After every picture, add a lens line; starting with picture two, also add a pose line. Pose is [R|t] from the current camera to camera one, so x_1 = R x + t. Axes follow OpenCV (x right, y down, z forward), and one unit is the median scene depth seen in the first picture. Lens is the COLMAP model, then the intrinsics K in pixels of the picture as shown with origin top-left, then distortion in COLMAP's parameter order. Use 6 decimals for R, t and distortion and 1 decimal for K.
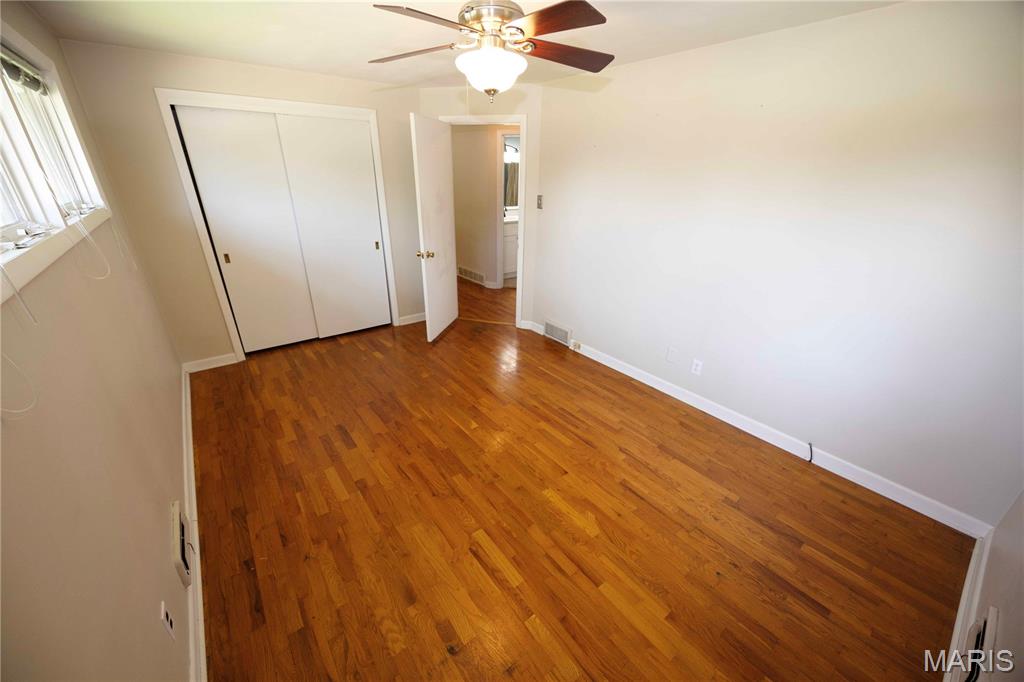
lens RADIAL K [[387.3, 0, 510.1], [0, 387.3, 341.5], [0, 0, 1]] dist [0.001058, -0.000003]
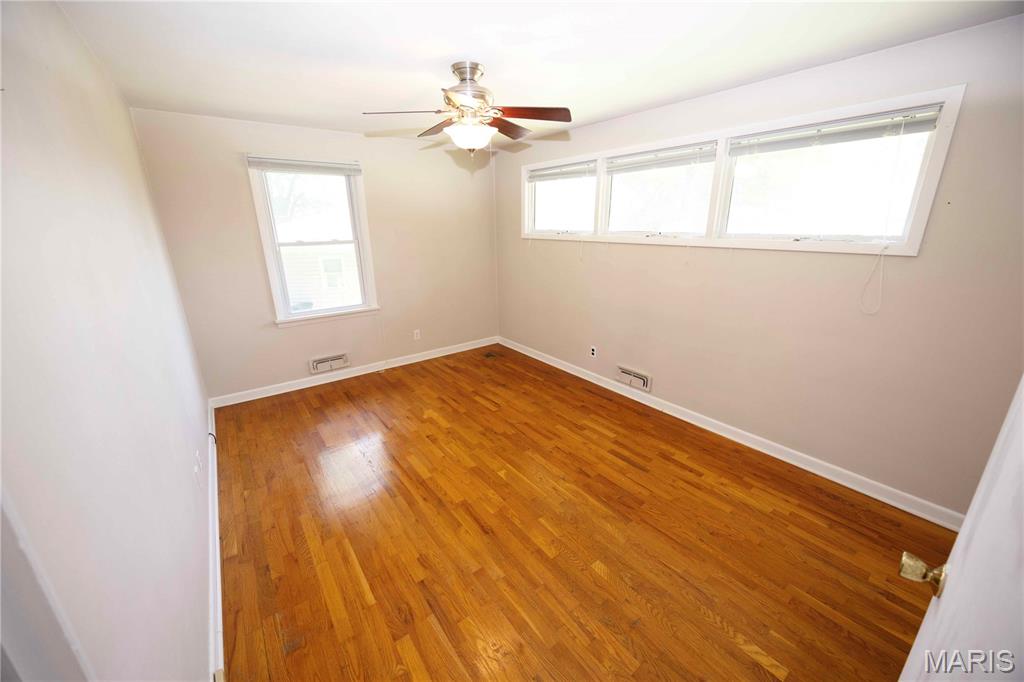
lens RADIAL K [[387.3, 0, 511.3], [0, 387.3, 345.5], [0, 0, 1]] dist [0.001058, -0.000003]
pose [[-0.999813, -0.008251, 0.017470, -0.153045], [0.005560, 0.743079, 0.669181, -0.746115], [-0.018503, 0.669153, -0.742894, 1.766909]]
